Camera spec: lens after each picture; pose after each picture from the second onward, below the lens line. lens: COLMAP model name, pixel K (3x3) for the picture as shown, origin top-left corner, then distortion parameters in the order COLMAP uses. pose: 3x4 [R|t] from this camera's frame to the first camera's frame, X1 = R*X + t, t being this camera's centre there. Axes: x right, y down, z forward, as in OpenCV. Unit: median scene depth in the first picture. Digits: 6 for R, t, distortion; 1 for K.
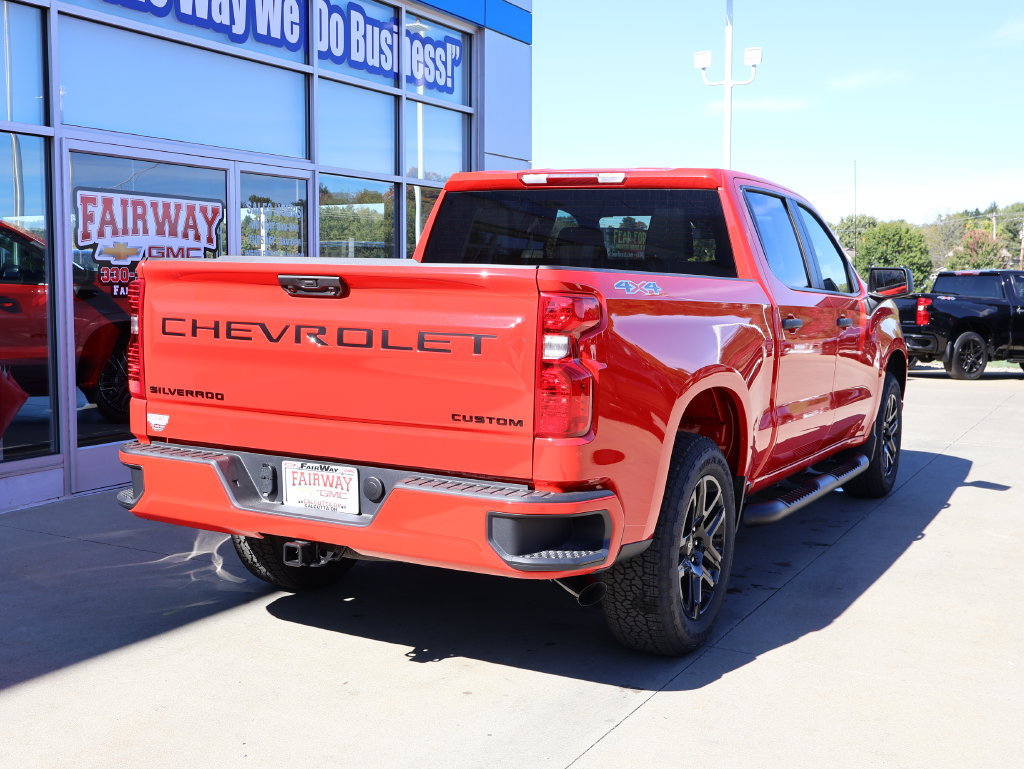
lens RADIAL K [[1234.0, 0, 516.7], [0, 1234.0, 381.4], [0, 0, 1]] dist [0.006302, 0.000000]
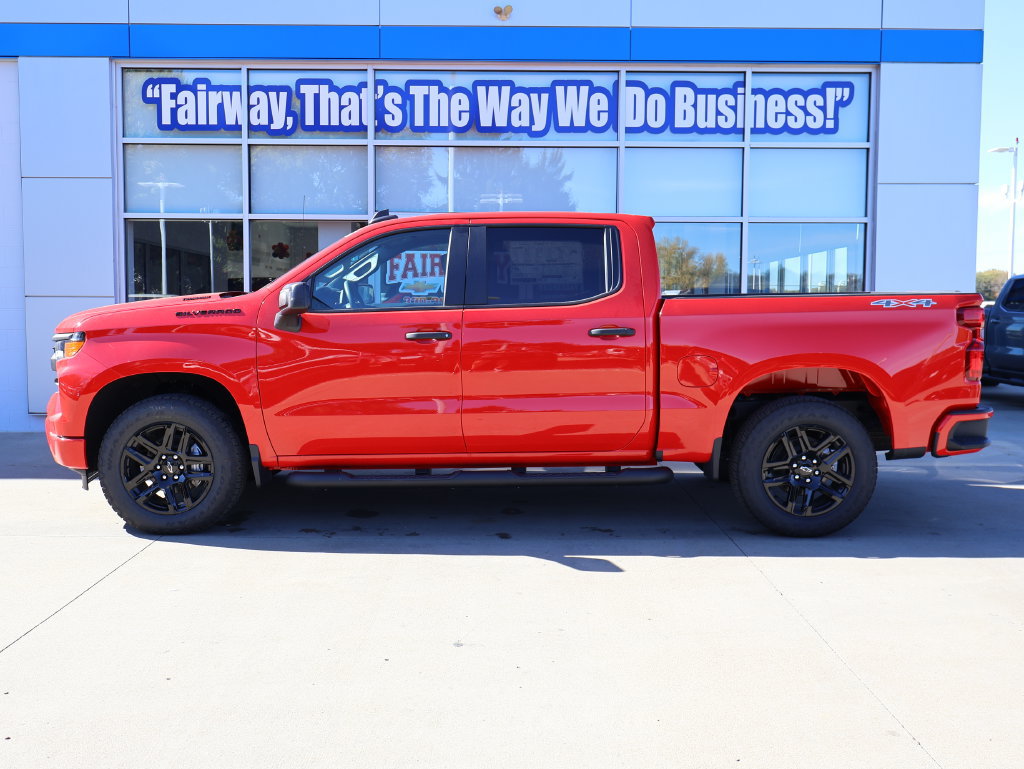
lens RADIAL K [[759.8, 0, 508.3], [0, 759.8, 387.2], [0, 0, 1]] dist [0.025117, -0.017498]
pose [[0.472987, 0.033254, -0.880442, 0.582761], [-0.072308, 0.997382, -0.001174, 0.015687], [0.878097, 0.064219, 0.474153, 0.628873]]
